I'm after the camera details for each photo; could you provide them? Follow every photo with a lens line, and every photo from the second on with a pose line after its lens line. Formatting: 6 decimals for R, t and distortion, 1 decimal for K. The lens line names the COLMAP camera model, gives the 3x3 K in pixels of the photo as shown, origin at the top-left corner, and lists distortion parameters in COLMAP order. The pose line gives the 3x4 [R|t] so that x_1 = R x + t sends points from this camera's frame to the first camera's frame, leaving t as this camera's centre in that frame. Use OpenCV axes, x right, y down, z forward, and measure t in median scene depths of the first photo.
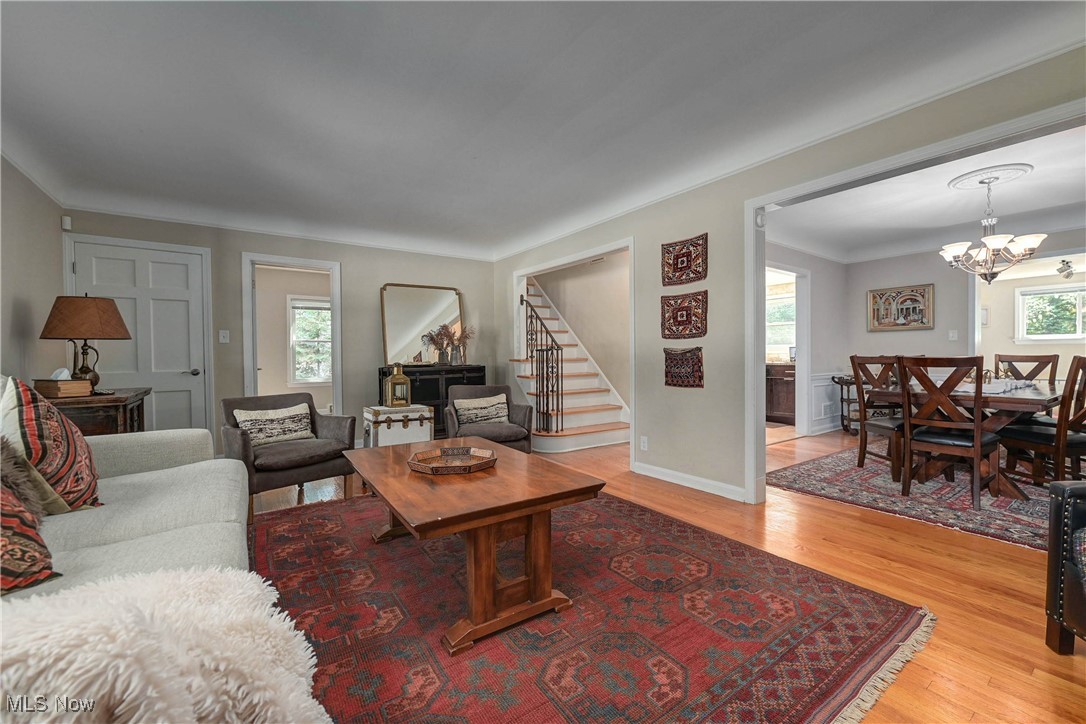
lens RADIAL K [[441.1, 0, 558.9], [0, 441.1, 363.6], [0, 0, 1]] dist [-0.010424, -0.000307]
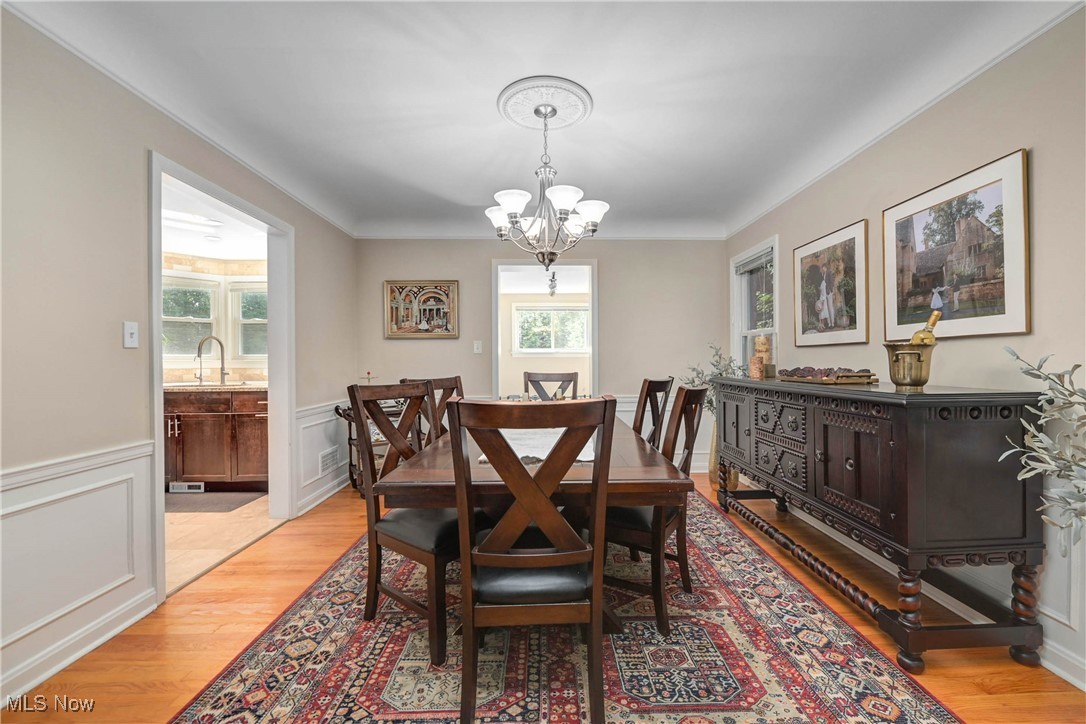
lens RADIAL K [[441.1, 0, 563.5], [0, 441.1, 361.3], [0, 0, 1]] dist [-0.010424, -0.000307]
pose [[0.546992, 0.001286, 0.837137, 0.284426], [0.015981, 0.999801, -0.011977, -0.024013], [-0.836985, 0.019930, 0.546862, 0.393709]]
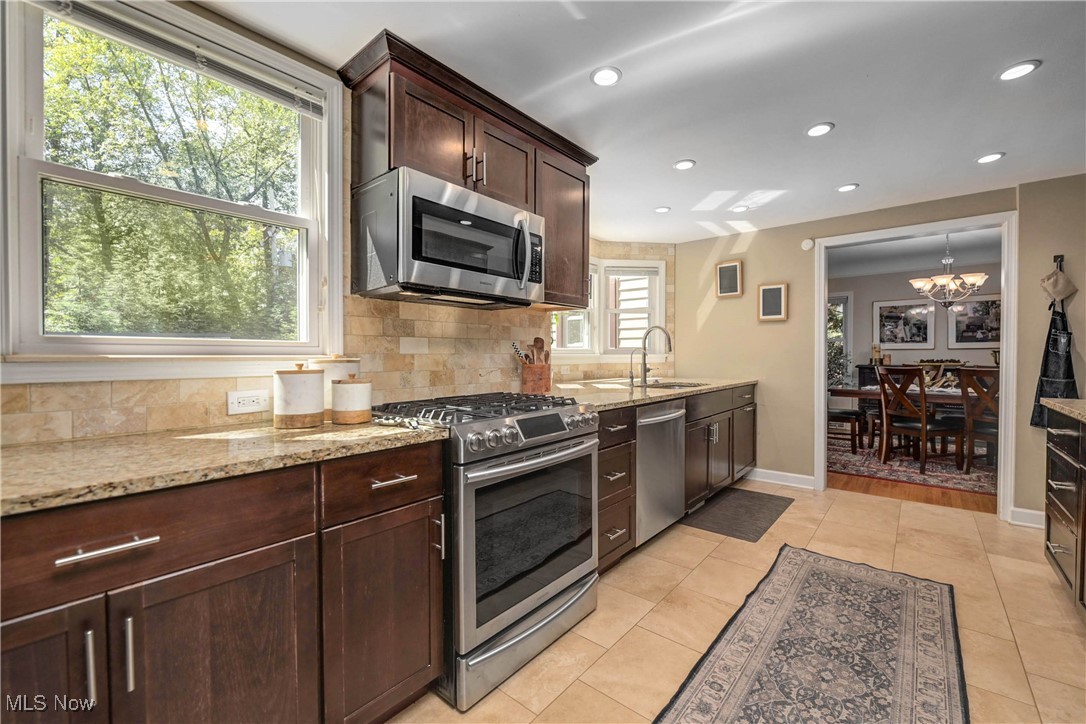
lens RADIAL K [[441.1, 0, 543.7], [0, 441.1, 360.9], [0, 0, 1]] dist [-0.010424, -0.000307]
pose [[-0.238111, -0.004645, 0.971227, 0.022491], [0.018666, 0.999782, 0.009357, -0.041090], [-0.971059, 0.020357, -0.237972, 1.510943]]
